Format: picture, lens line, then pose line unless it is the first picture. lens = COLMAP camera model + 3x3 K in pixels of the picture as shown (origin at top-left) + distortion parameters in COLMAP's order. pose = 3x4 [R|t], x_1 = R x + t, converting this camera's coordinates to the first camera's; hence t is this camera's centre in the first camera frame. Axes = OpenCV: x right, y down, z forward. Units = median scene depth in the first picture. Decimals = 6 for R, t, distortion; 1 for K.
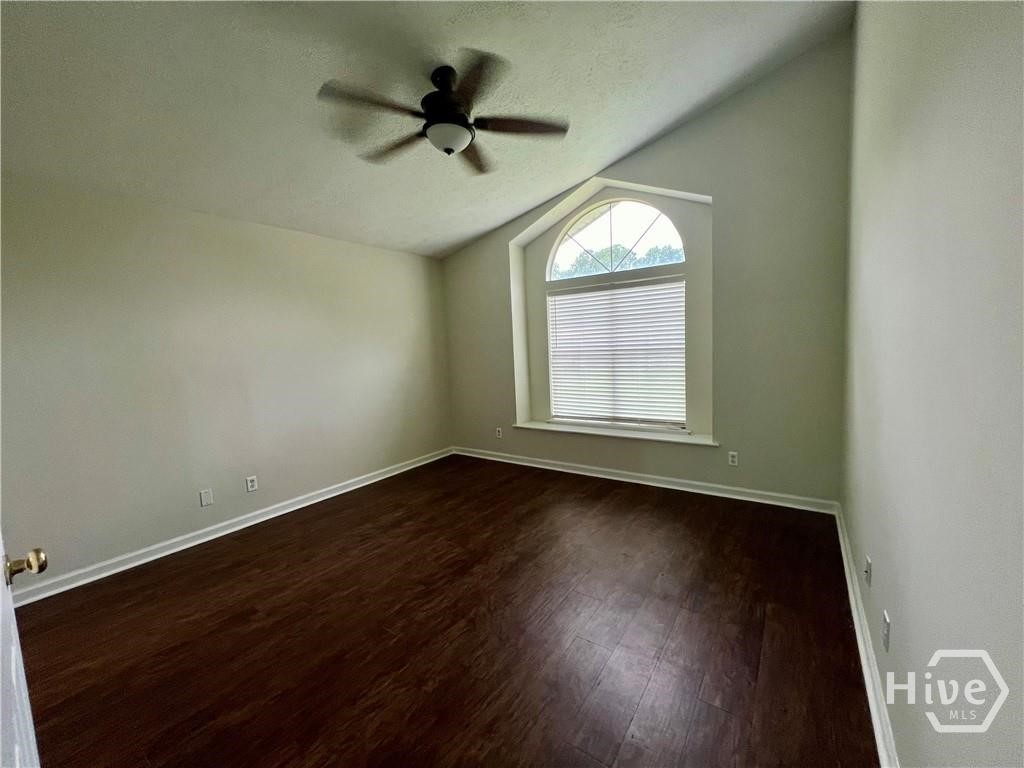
lens RADIAL K [[403.8, 0, 515.0], [0, 403.8, 393.5], [0, 0, 1]] dist [0.022287, 0.000190]
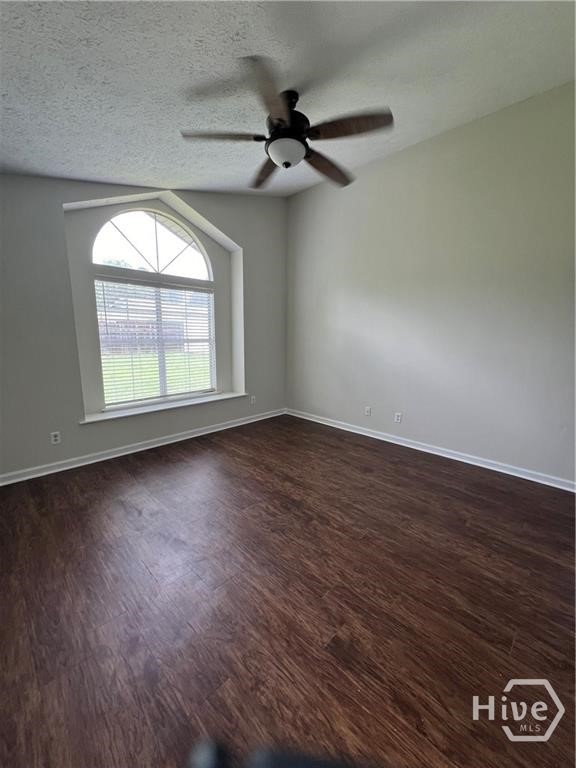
lens RADIAL K [[304.8, 0, 288.0], [0, 304.8, 384.0], [0, 0, 1]] dist [-0.011446, 0.000122]
pose [[0.159461, -0.111190, 0.980923, -1.031983], [0.108374, 0.989603, 0.094556, -0.028581], [-0.981238, 0.091229, 0.169853, 0.830272]]
